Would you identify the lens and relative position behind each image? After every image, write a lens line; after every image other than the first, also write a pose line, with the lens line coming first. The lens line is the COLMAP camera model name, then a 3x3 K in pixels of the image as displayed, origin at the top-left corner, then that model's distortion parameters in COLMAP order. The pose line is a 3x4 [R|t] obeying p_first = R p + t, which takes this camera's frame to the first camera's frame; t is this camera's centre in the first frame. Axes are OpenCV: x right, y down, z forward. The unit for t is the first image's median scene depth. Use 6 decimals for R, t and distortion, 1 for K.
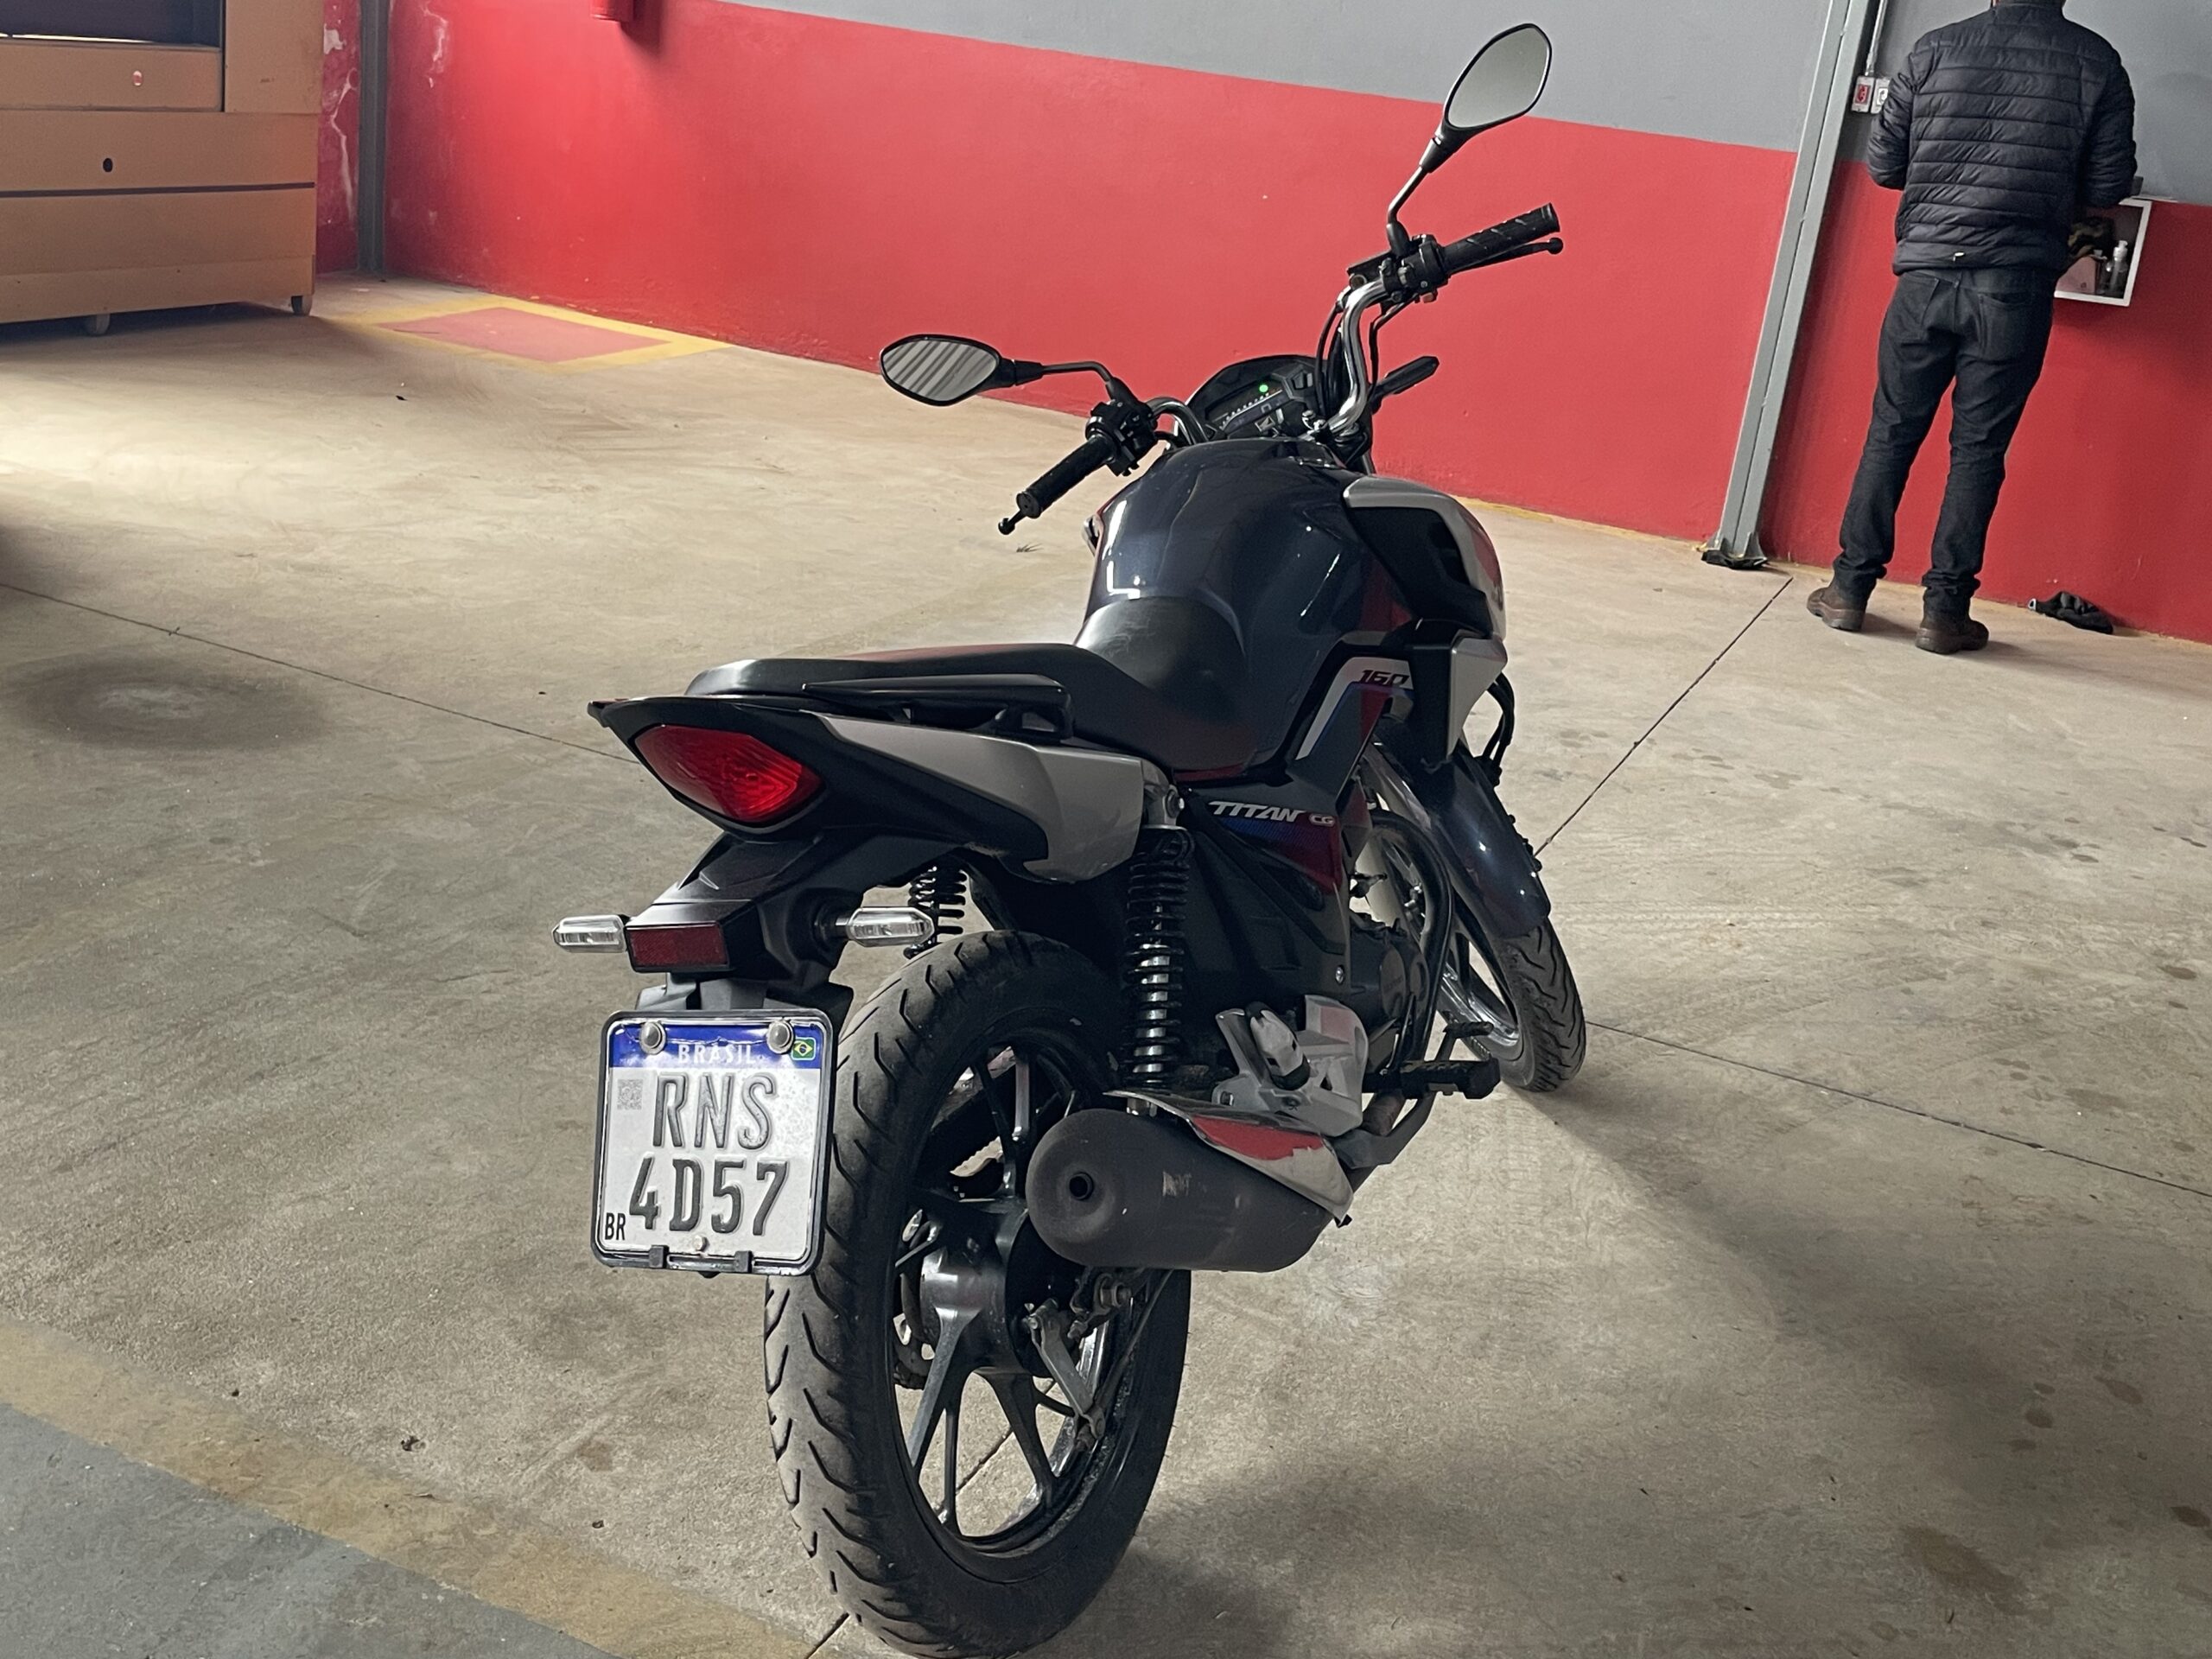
lens RADIAL K [[2413.5, 0, 1114.8], [0, 2413.5, 771.3], [0, 0, 1]] dist [0.122688, -0.234152]
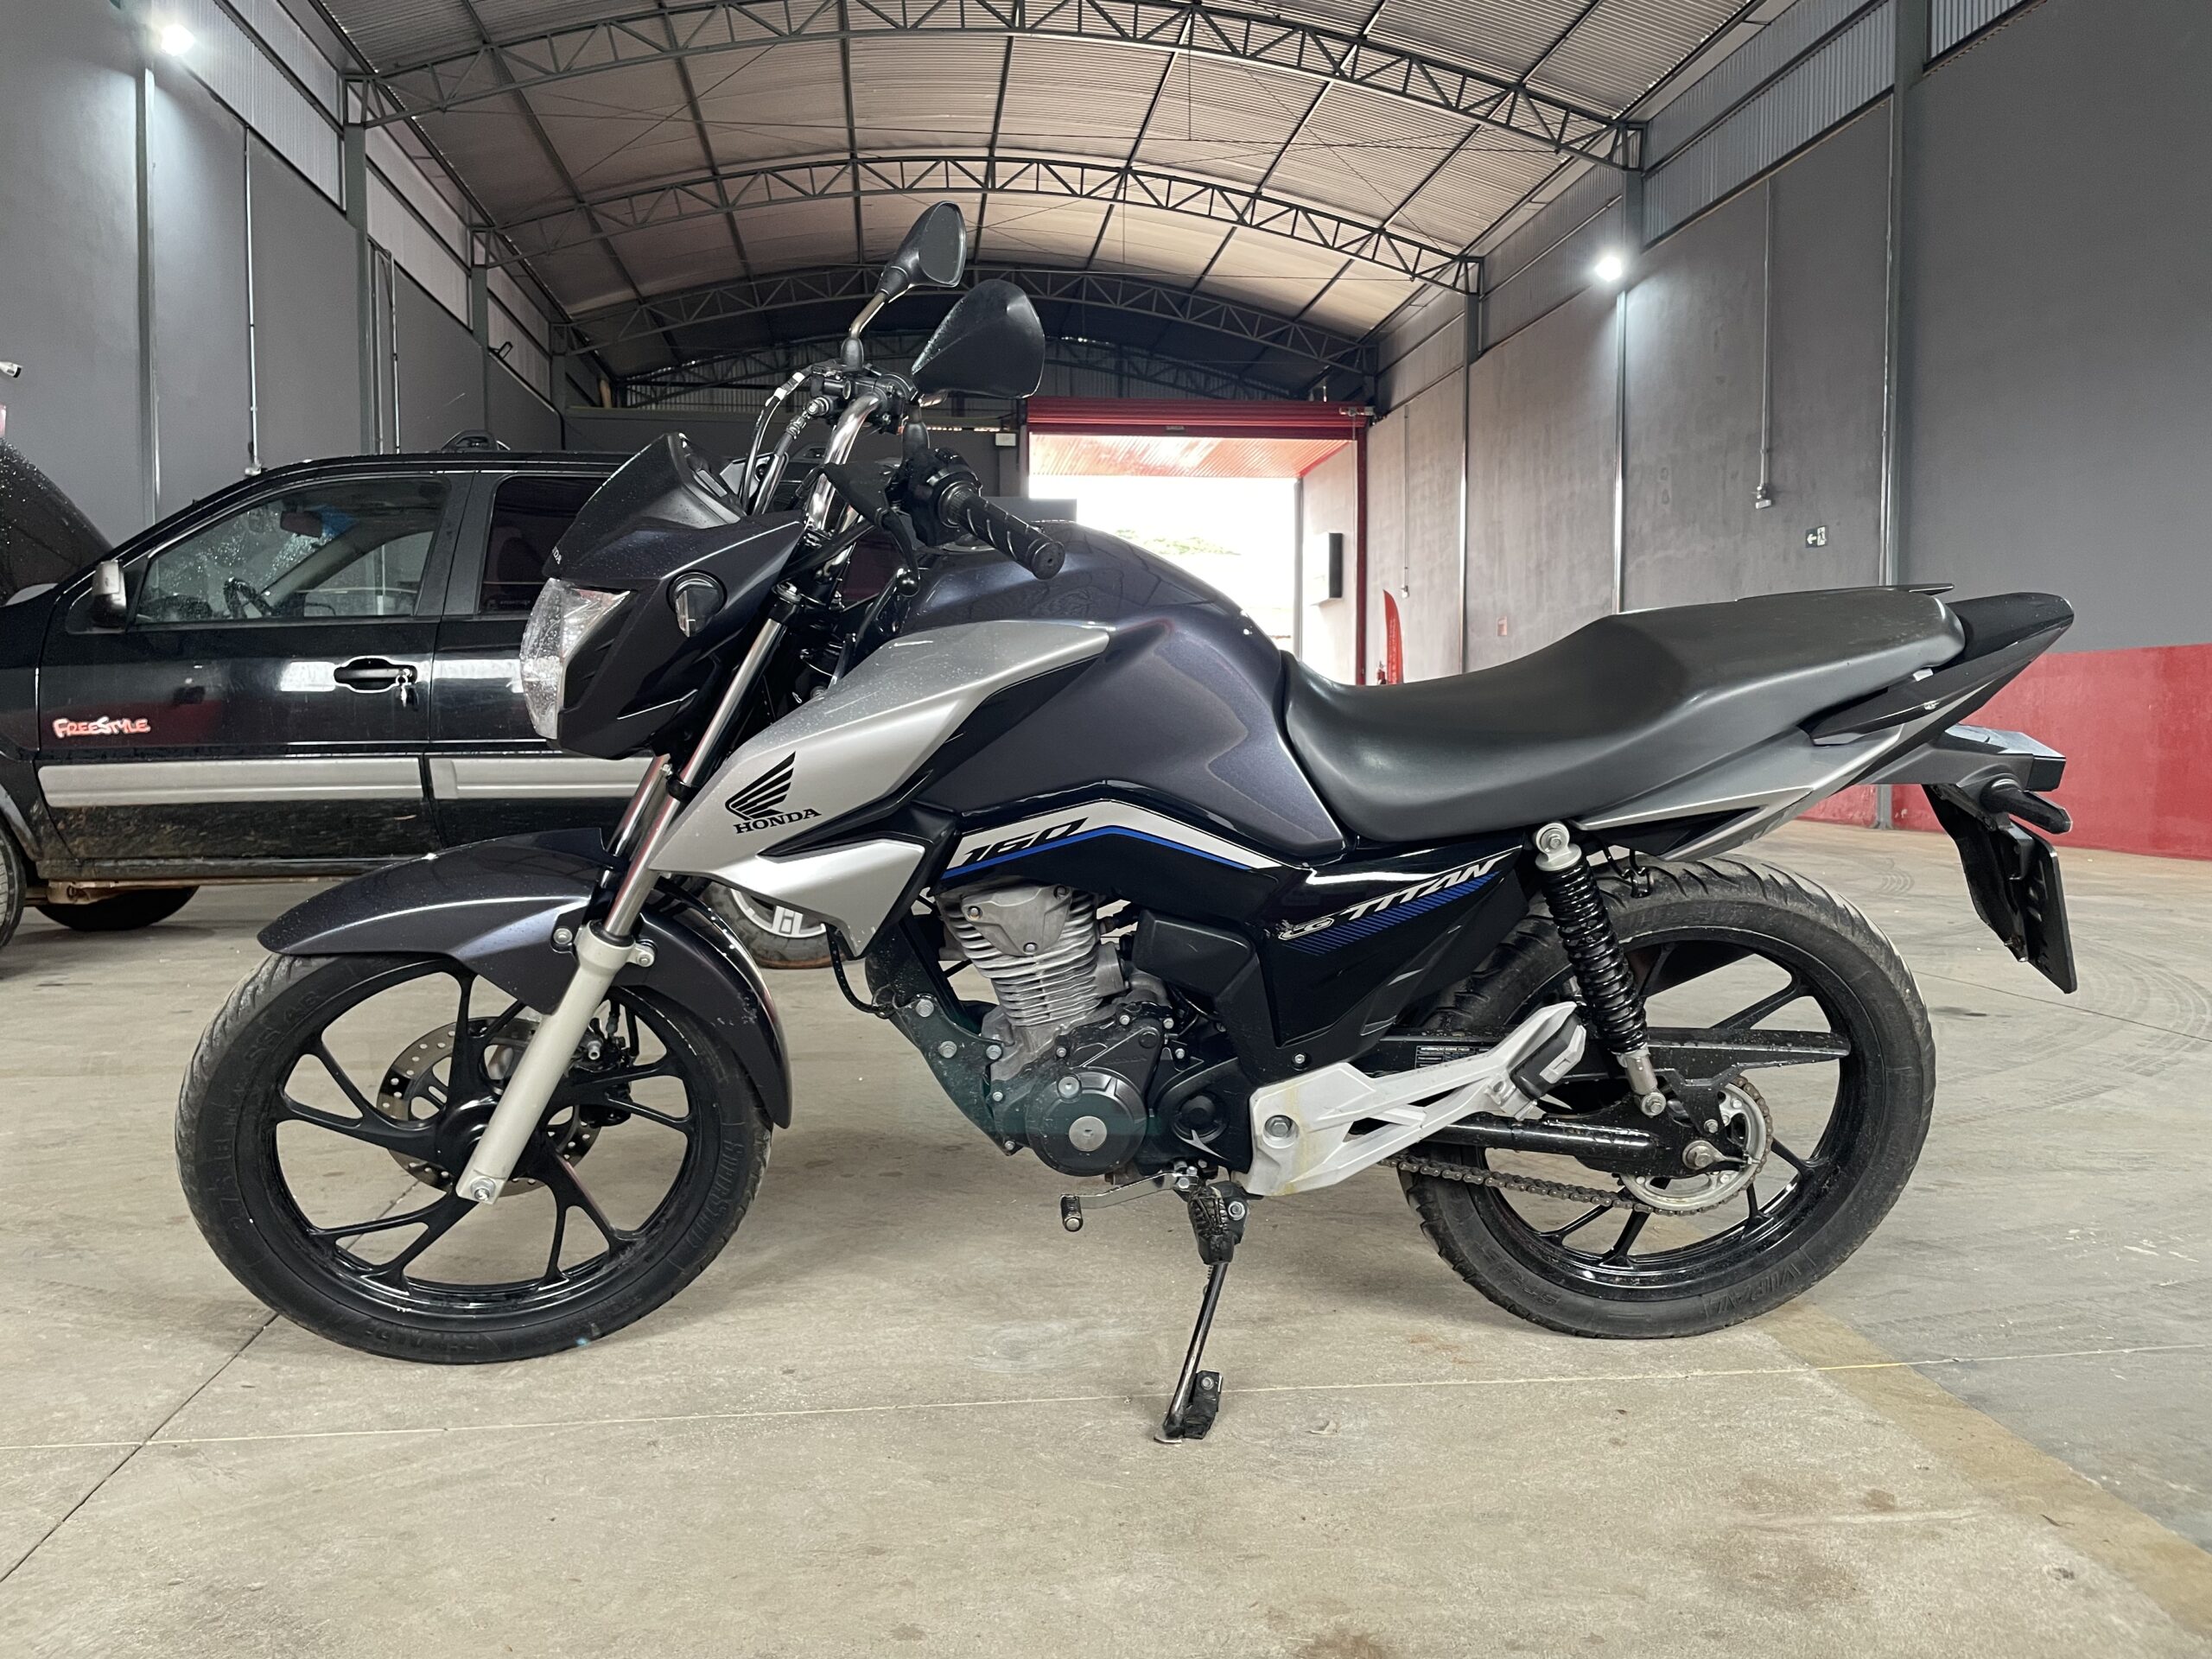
lens RADIAL K [[1679.1, 0, 1098.1], [0, 1679.1, 793.8], [0, 0, 1]] dist [0.081409, -0.114622]
pose [[-0.505930, -0.152079, 0.849062, -0.580931], [0.214489, 0.931237, 0.294605, -0.251438], [-0.835482, 0.331164, -0.438522, 1.437798]]
